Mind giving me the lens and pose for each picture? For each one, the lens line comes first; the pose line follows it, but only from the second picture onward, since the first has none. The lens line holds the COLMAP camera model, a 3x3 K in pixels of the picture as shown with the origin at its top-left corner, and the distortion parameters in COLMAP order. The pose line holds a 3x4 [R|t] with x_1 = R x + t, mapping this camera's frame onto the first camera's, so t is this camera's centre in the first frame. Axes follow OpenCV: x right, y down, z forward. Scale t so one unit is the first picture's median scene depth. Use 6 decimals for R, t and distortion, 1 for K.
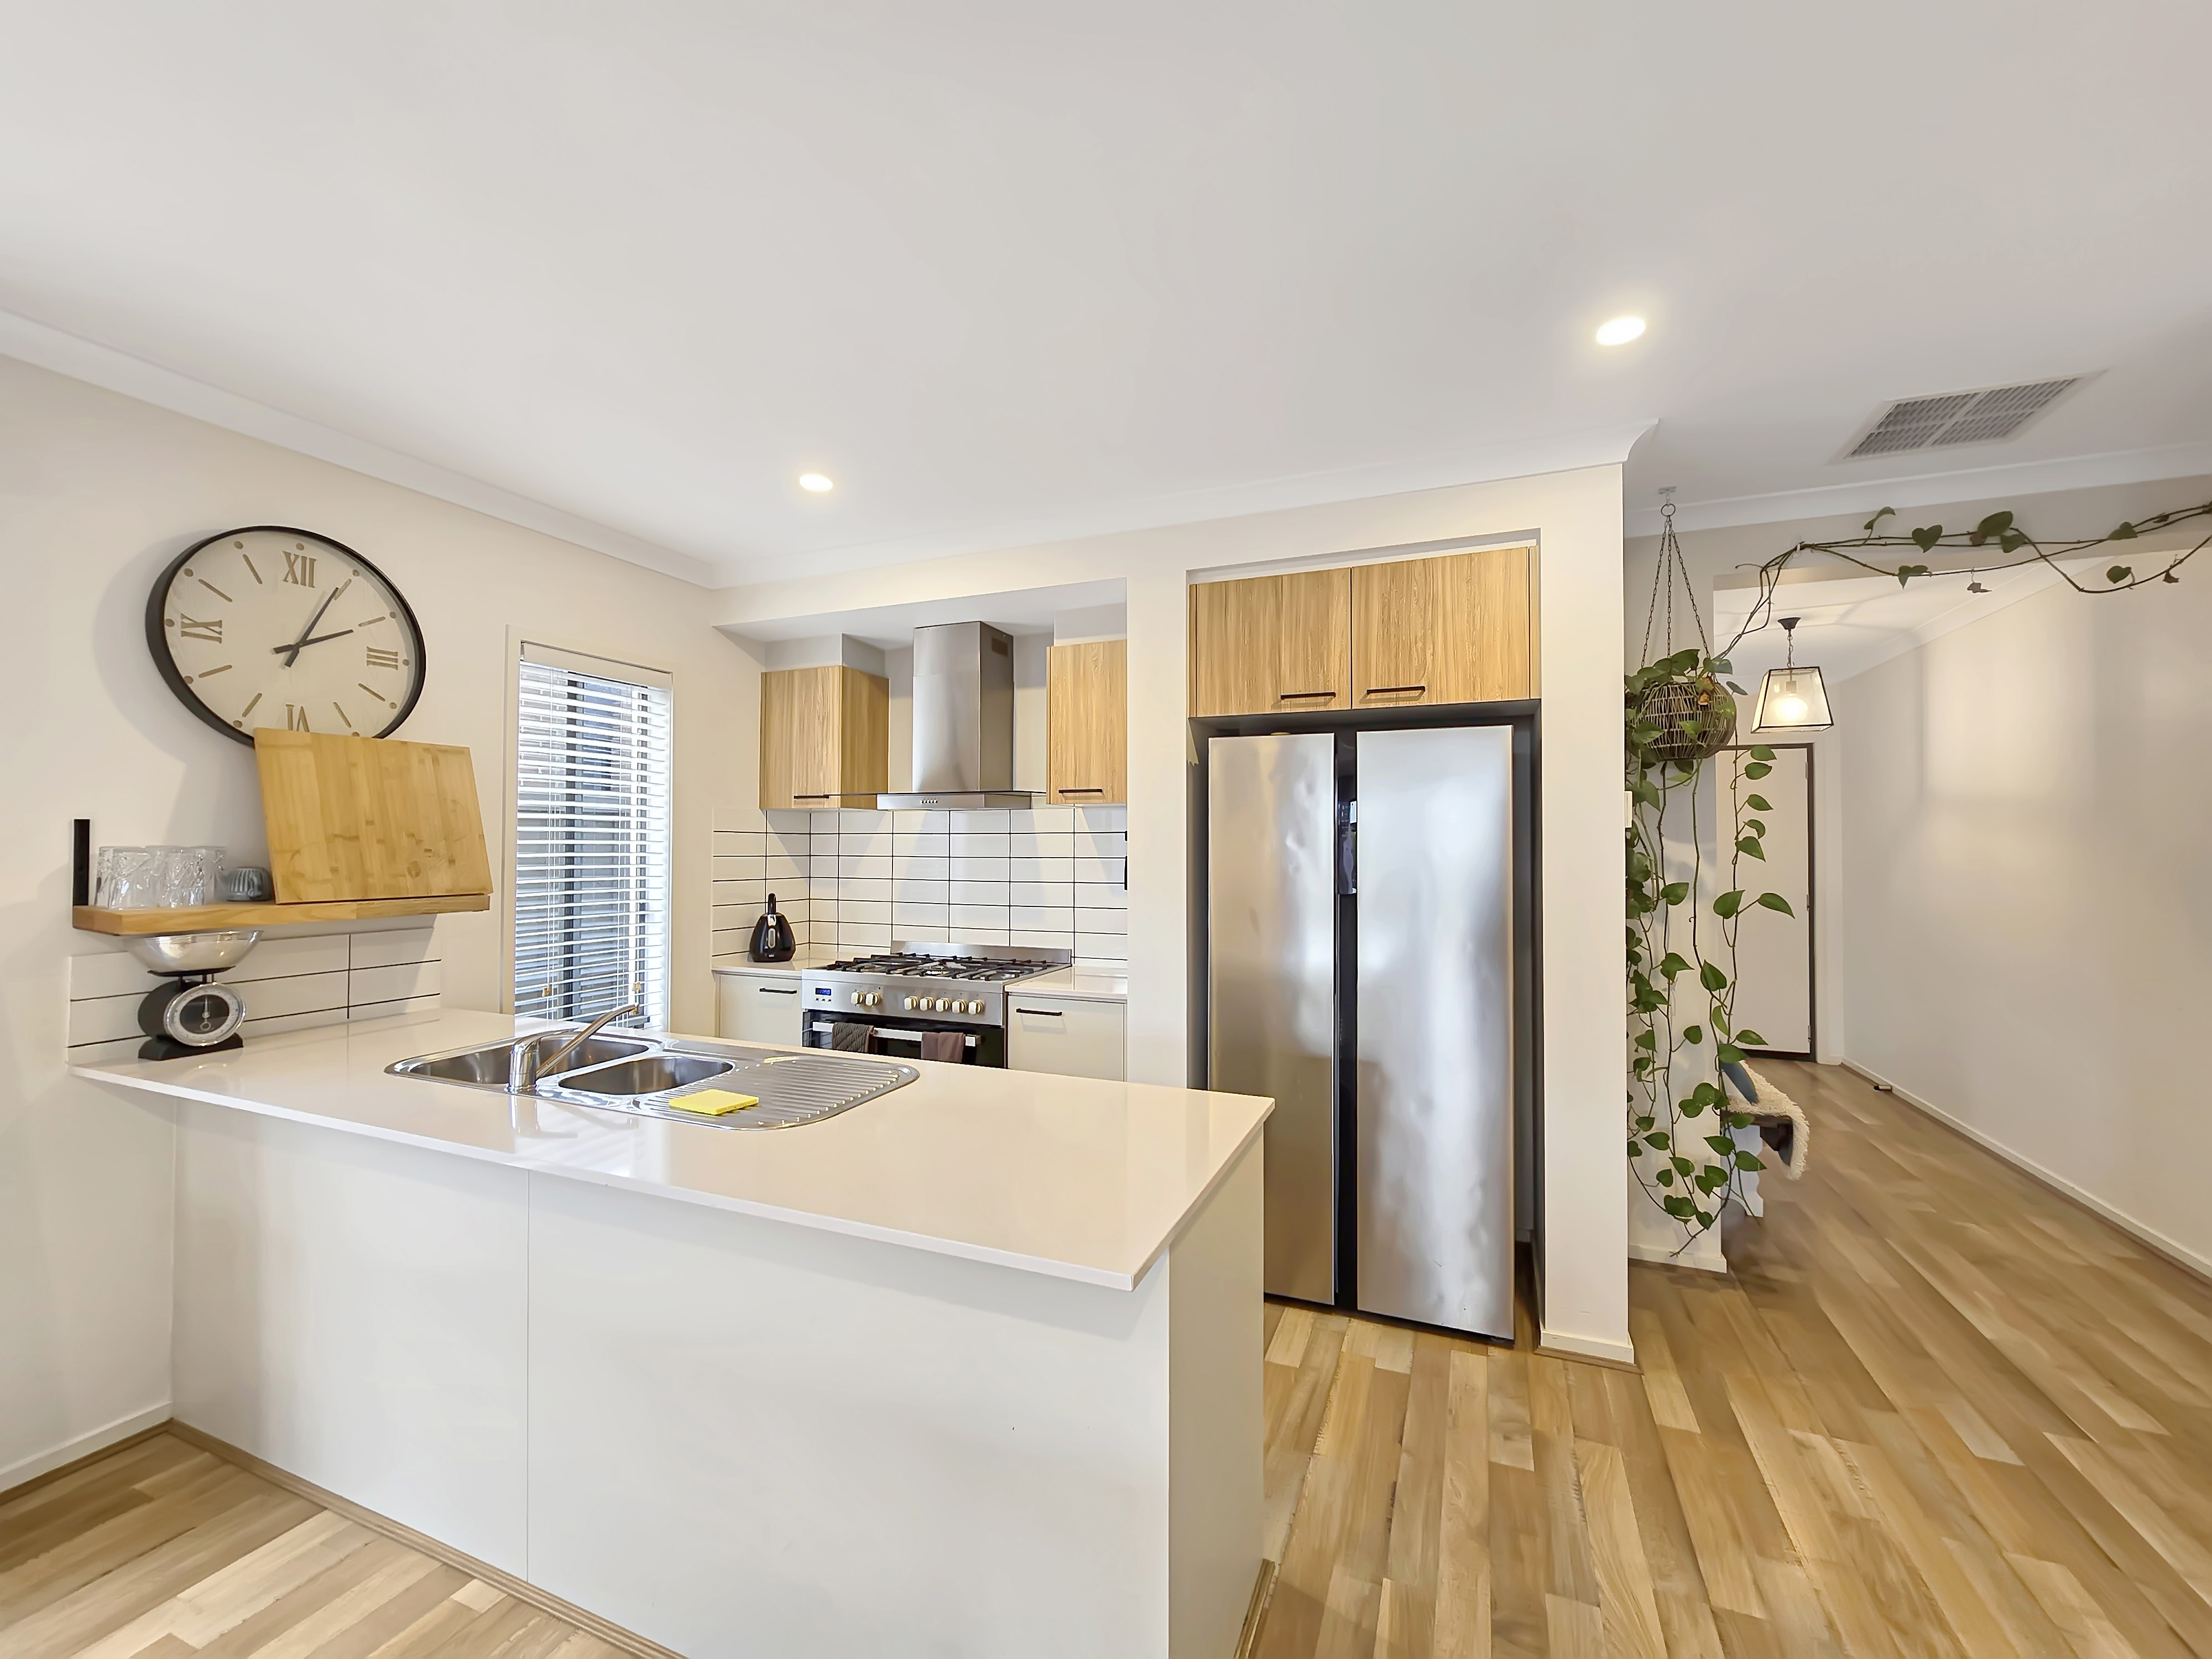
lens RADIAL K [[906.7, 0, 1106.0], [0, 906.7, 829.5], [0, 0, 1]] dist [0.000740, 0.000070]
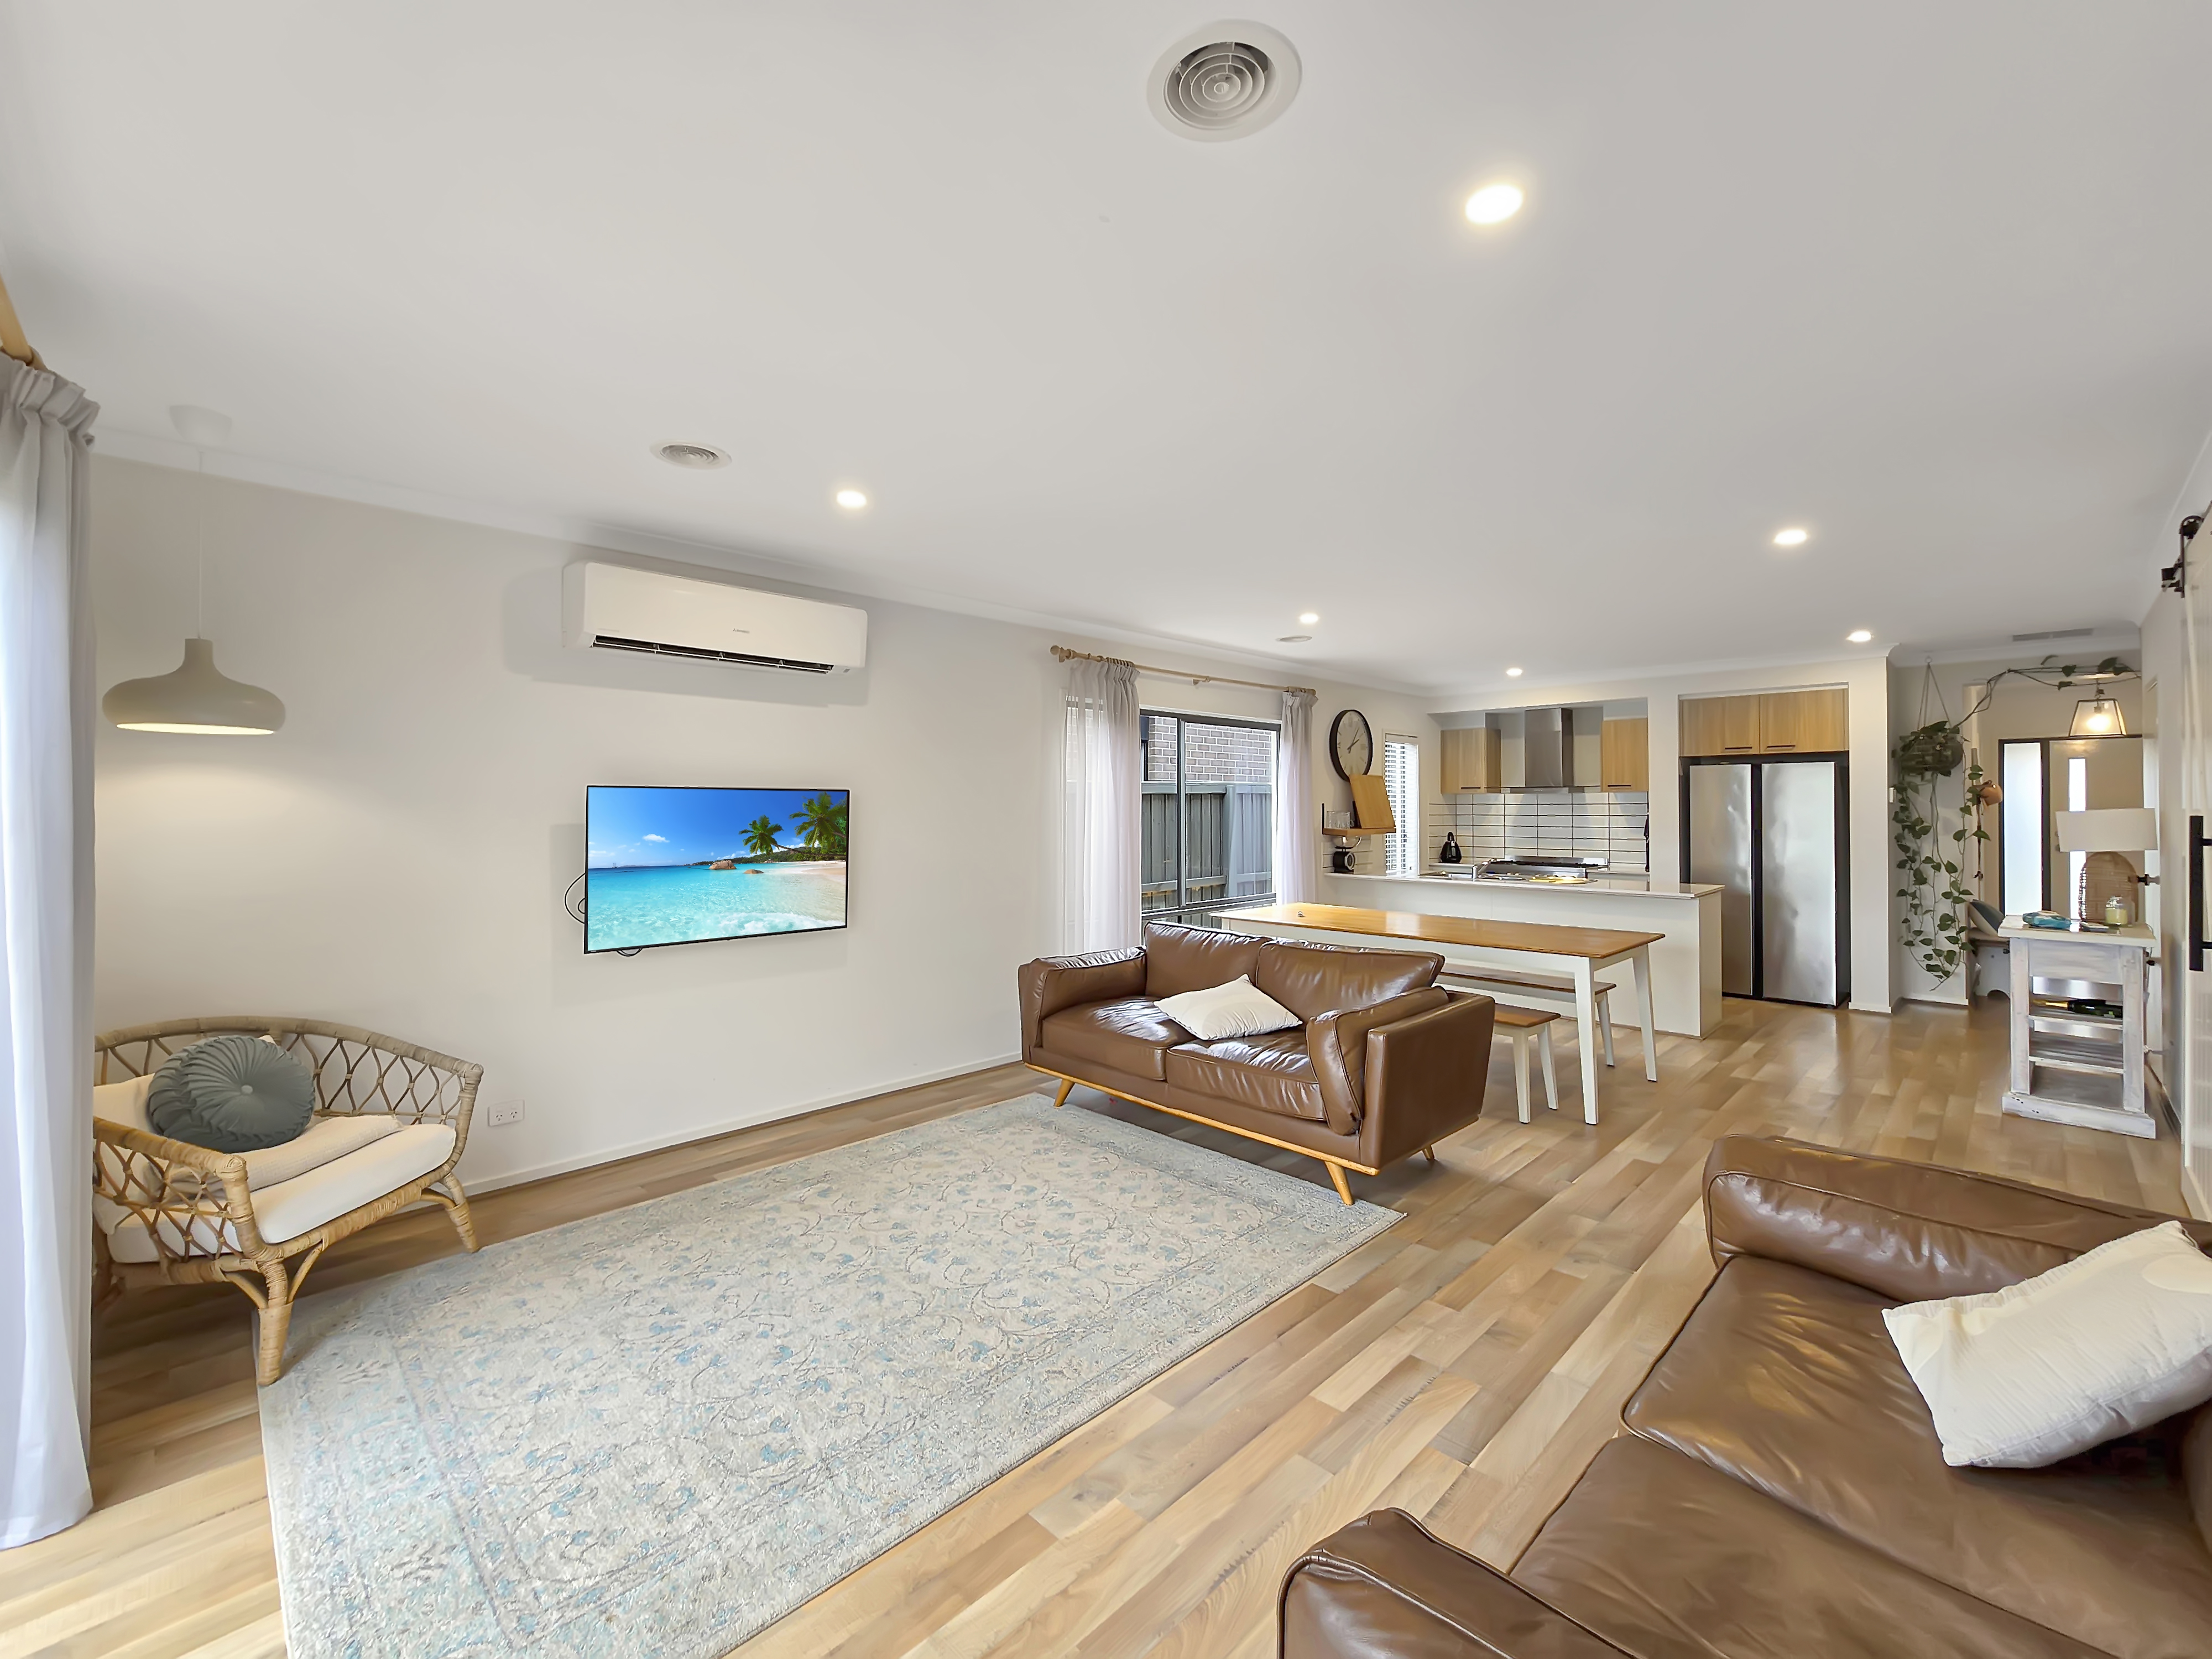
lens RADIAL K [[925.5, 0, 1098.9], [0, 925.5, 799.5], [0, 0, 1]] dist [-0.001369, 0.000103]
pose [[0.924258, -0.006552, -0.381712, -0.434748], [0.008398, 0.999960, 0.003170, -0.033029], [0.381675, -0.006136, 0.924276, -2.032326]]
